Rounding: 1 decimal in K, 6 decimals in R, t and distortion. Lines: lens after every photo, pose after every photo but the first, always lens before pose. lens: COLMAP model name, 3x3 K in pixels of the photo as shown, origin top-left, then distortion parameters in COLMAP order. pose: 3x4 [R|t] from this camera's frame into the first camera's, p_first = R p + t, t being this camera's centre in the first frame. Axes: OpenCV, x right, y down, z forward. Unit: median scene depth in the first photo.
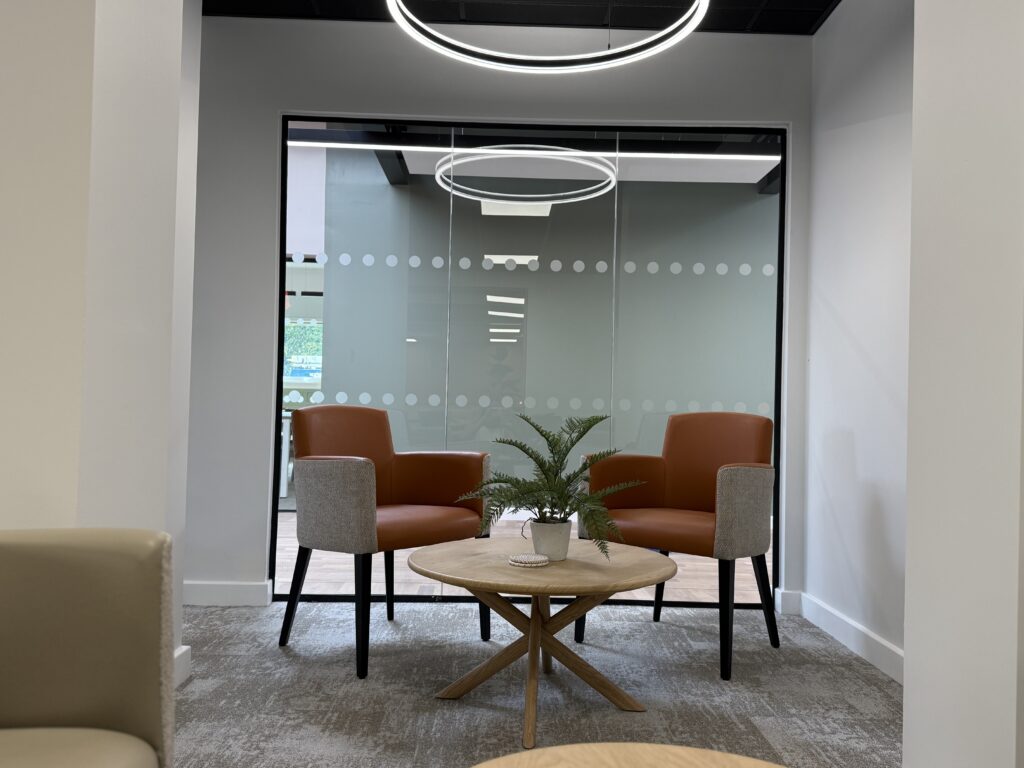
lens RADIAL K [[787.4, 0, 512.0], [0, 787.4, 384.0], [0, 0, 1]] dist [0.041274, -0.000065]
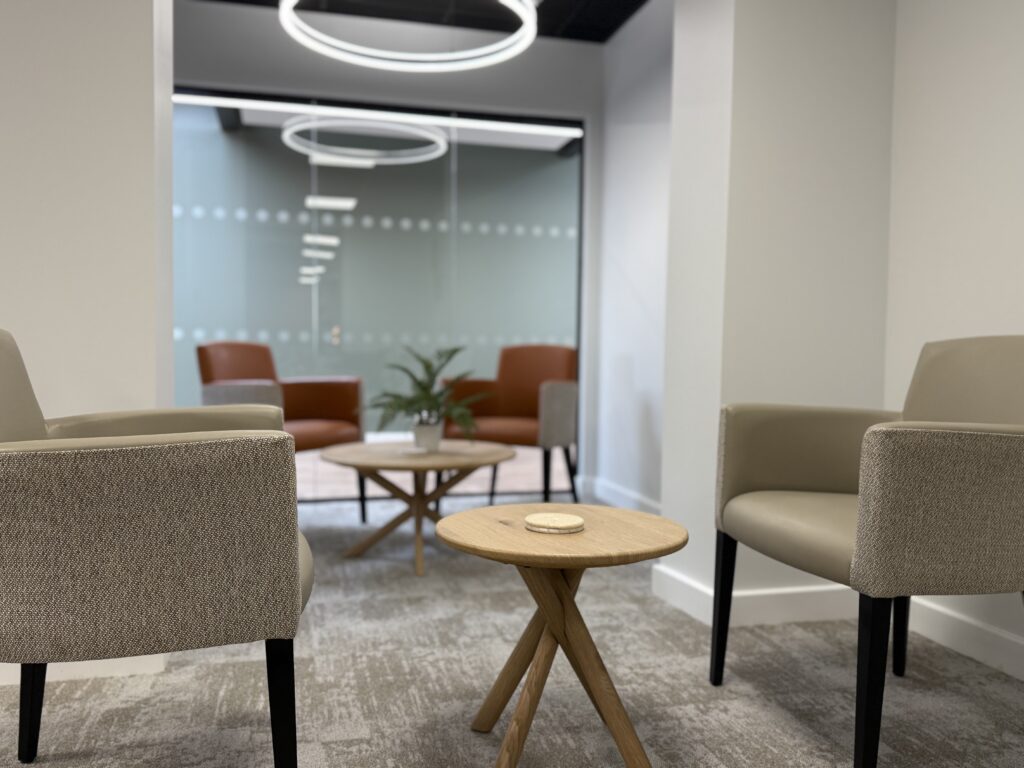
lens RADIAL K [[849.3, 0, 512.0], [0, 849.3, 384.0], [0, 0, 1]] dist [0.008495, -0.000450]
pose [[0.964646, -0.016033, 0.263062, -0.155494], [-0.002694, 0.997496, 0.070675, 0.000876], [-0.263536, -0.068885, 0.962187, -0.356893]]
